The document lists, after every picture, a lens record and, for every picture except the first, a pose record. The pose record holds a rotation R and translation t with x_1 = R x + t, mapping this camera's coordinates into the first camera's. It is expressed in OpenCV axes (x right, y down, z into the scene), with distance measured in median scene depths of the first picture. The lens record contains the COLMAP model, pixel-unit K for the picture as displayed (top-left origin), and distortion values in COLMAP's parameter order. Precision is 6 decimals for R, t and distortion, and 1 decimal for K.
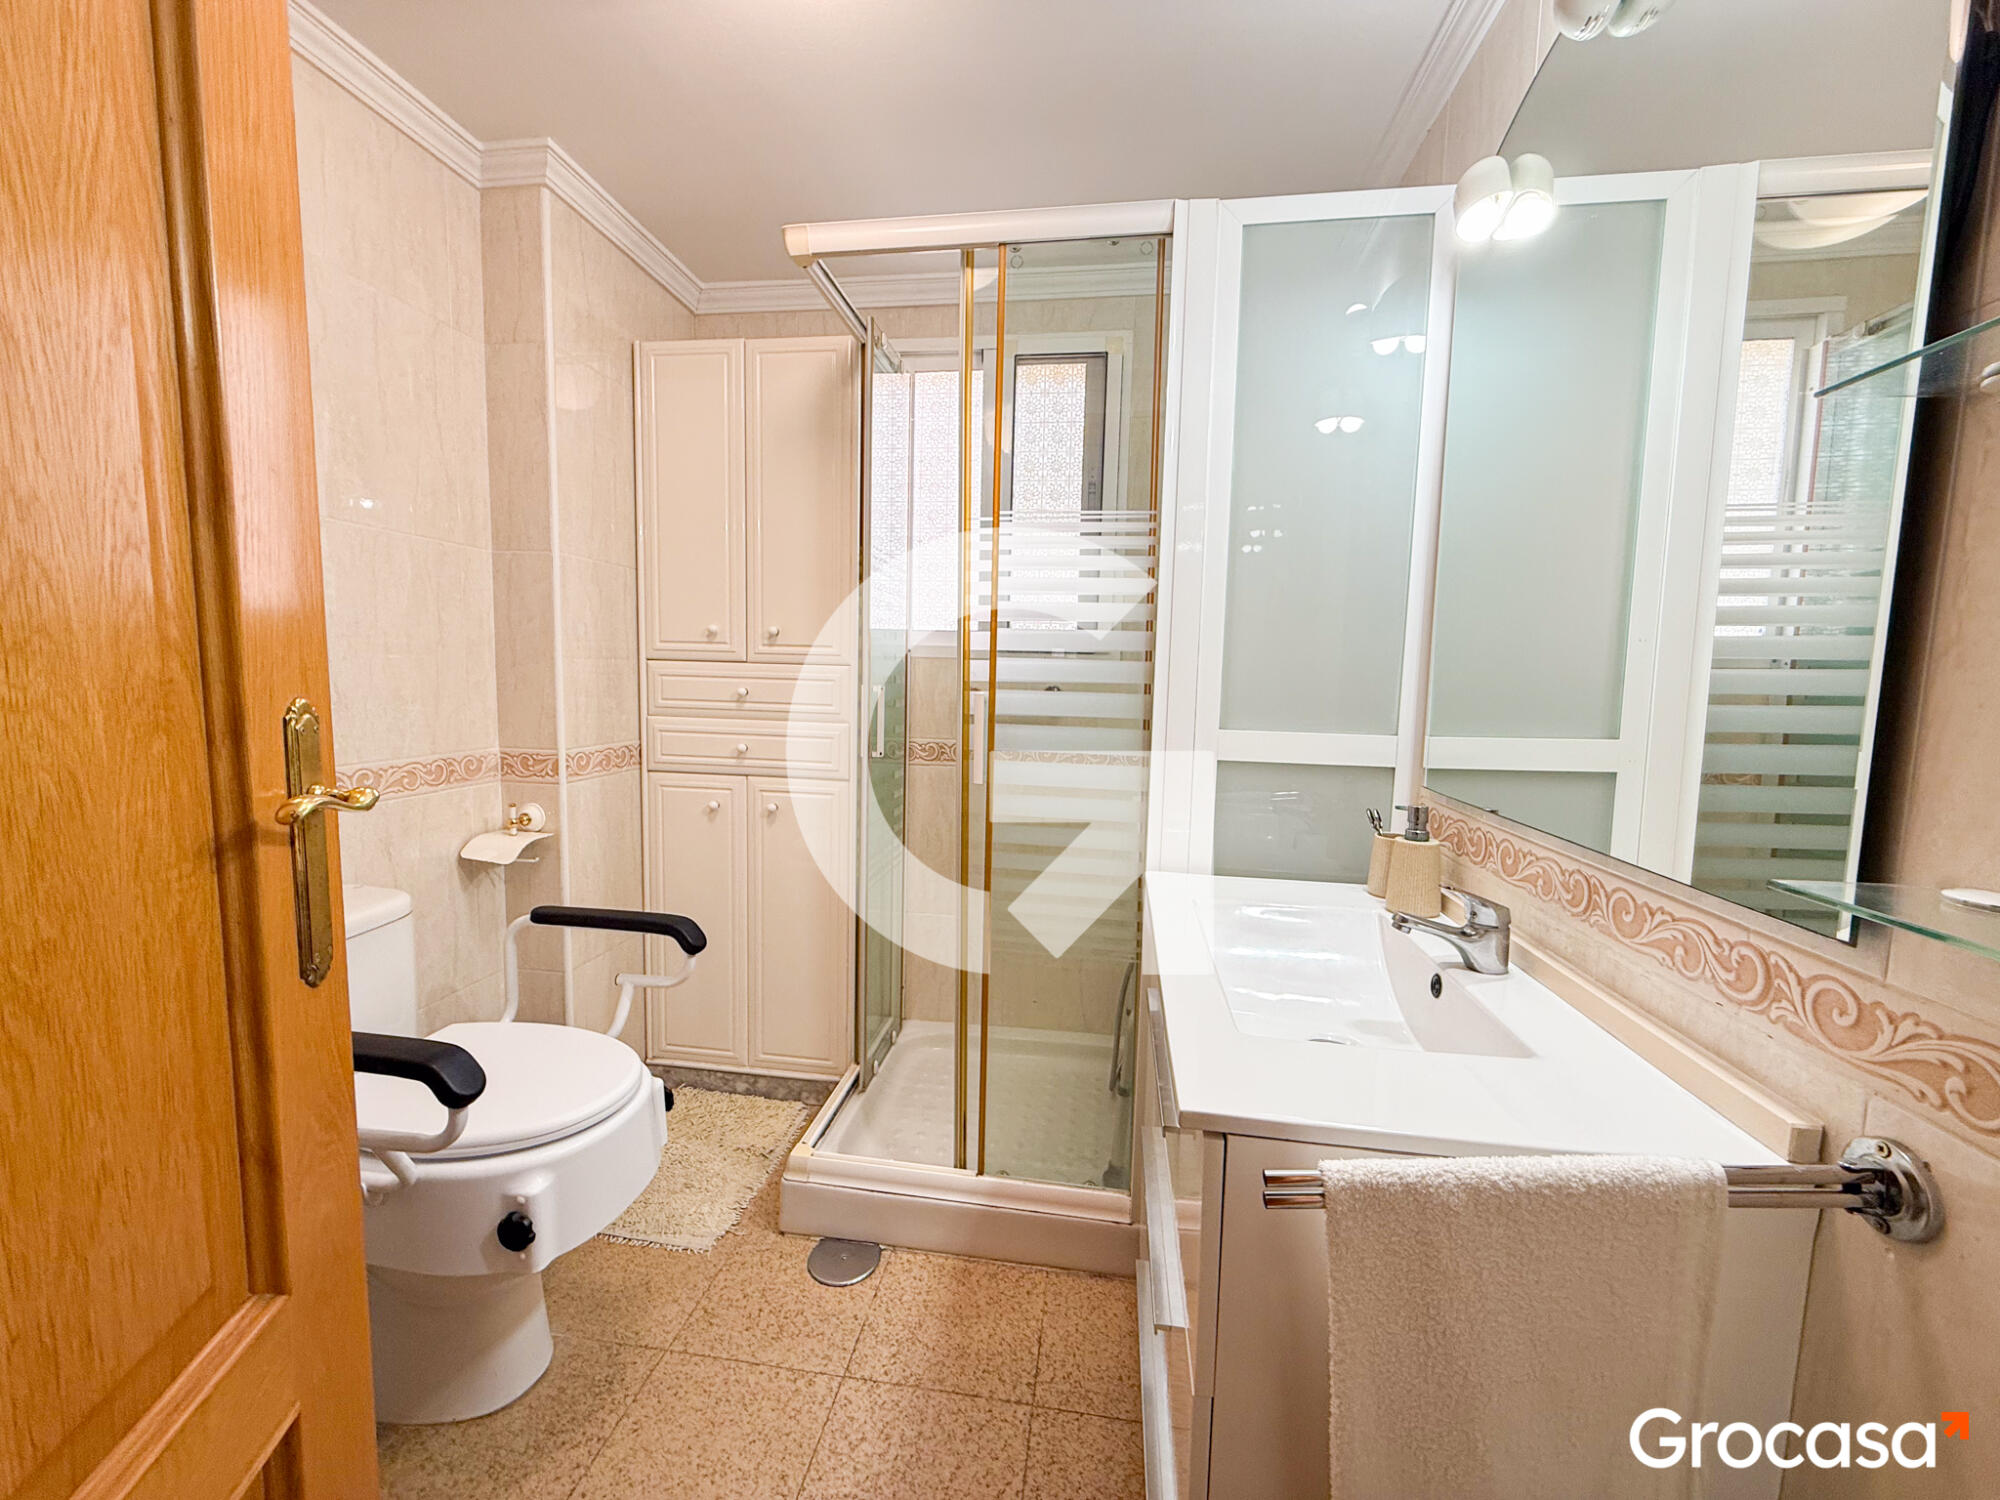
lens RADIAL K [[791.6, 0, 998.3], [0, 791.6, 746.9], [0, 0, 1]] dist [0.001766, -0.000497]
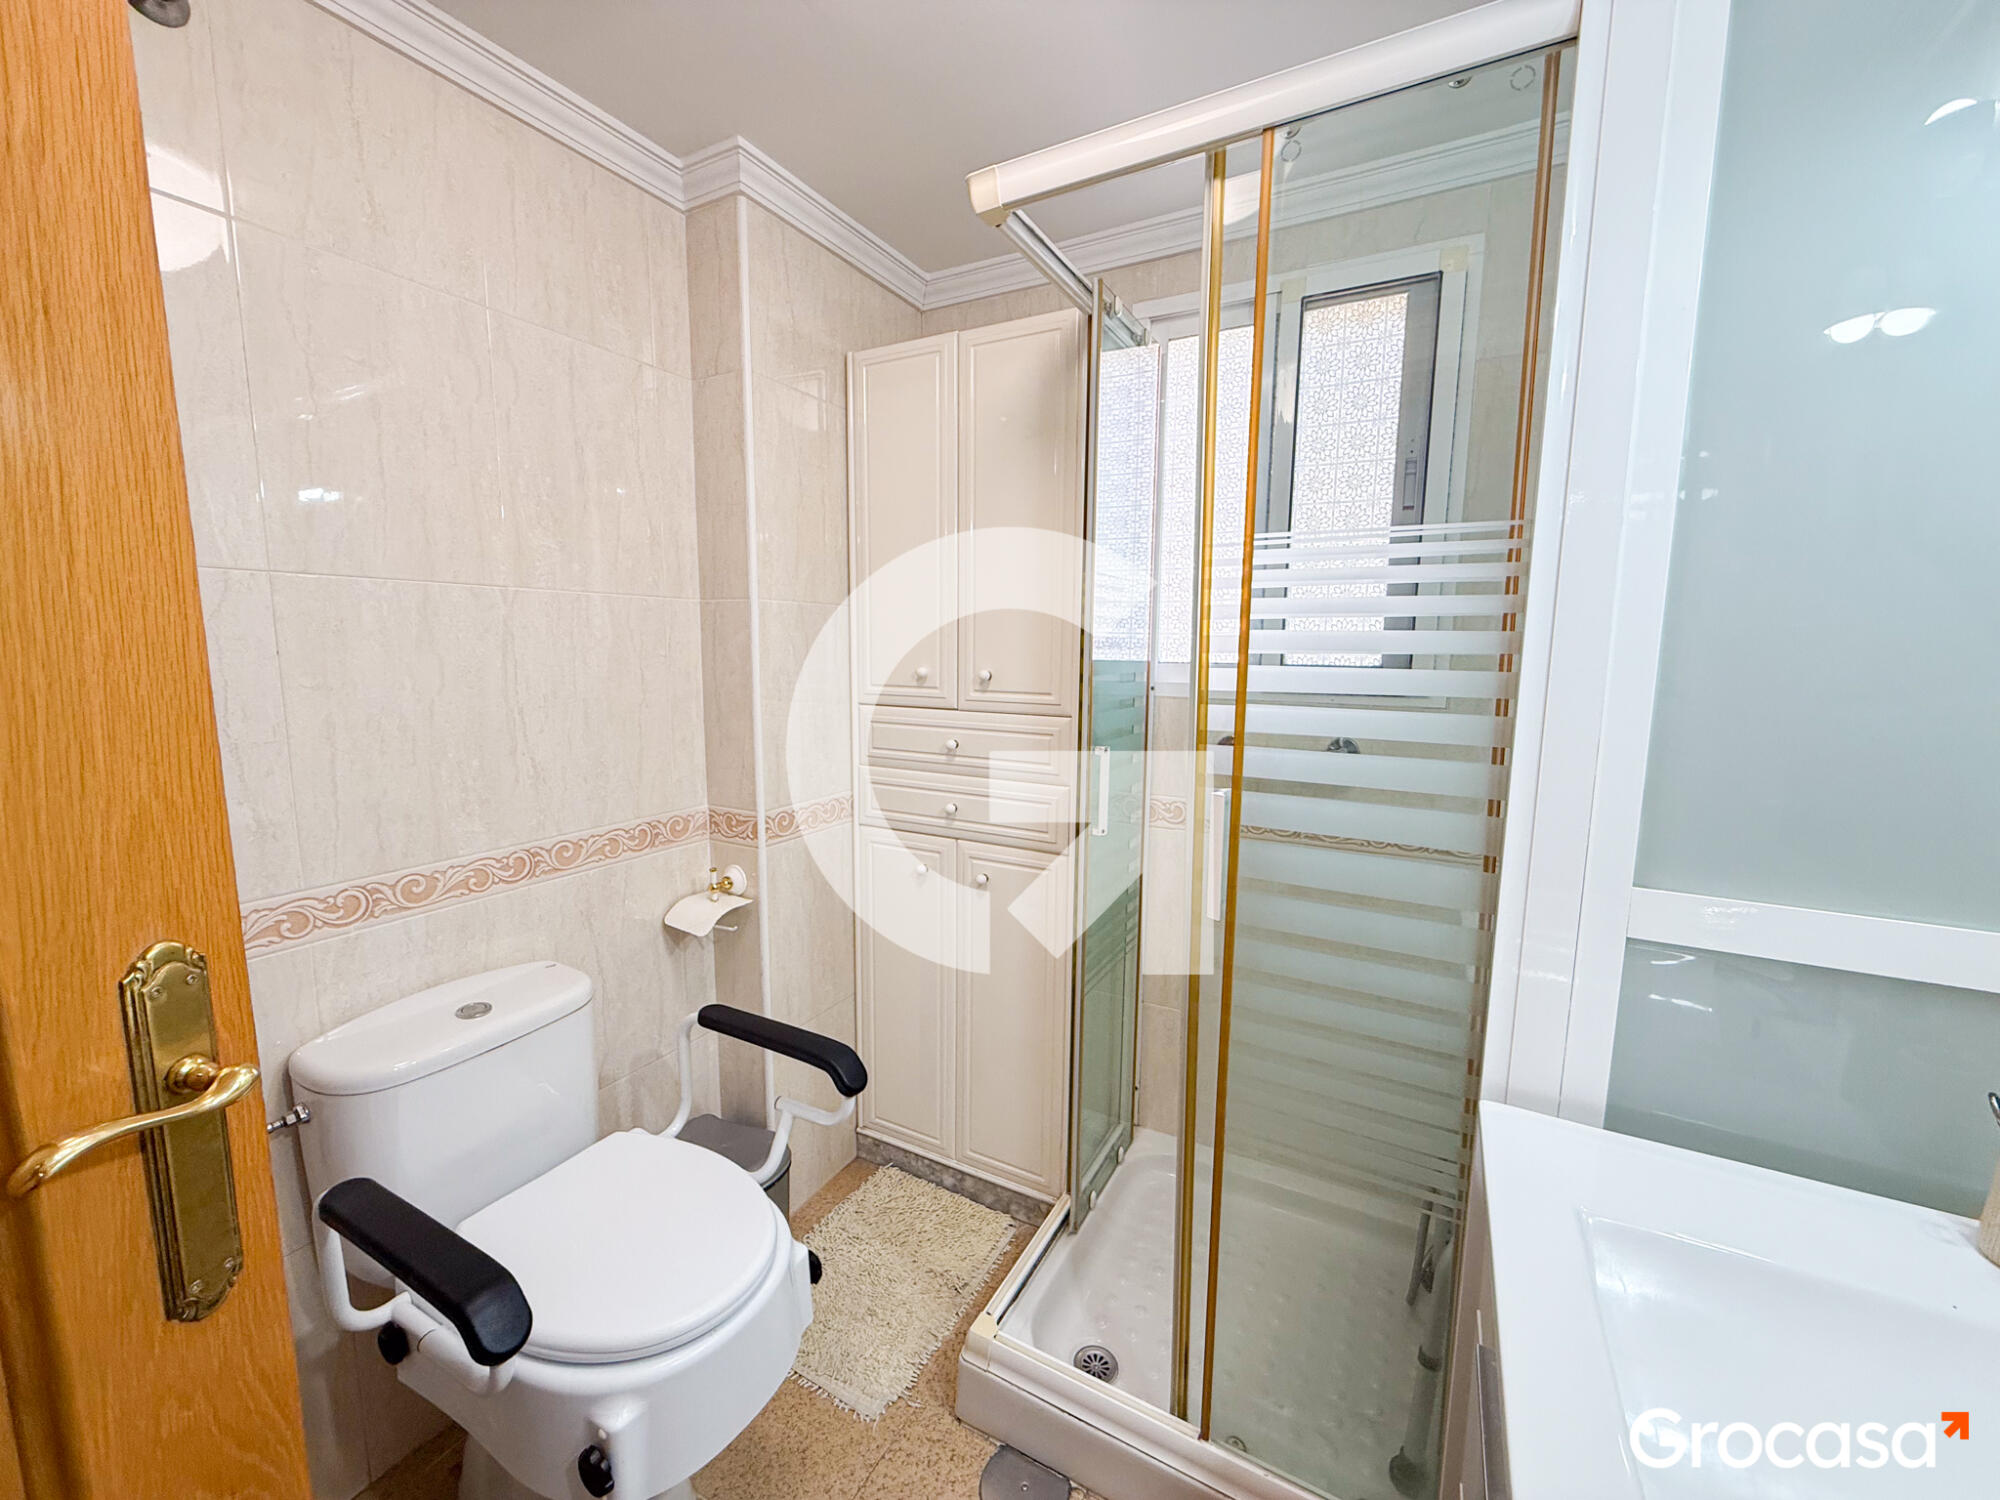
lens RADIAL K [[791.6, 0, 1000.3], [0, 791.6, 747.6], [0, 0, 1]] dist [0.001766, -0.000497]
pose [[0.937323, 0.029978, -0.347169, 0.033019], [-0.019713, 0.999259, 0.033064, -0.110585], [0.347903, -0.024148, 0.937220, 0.235059]]
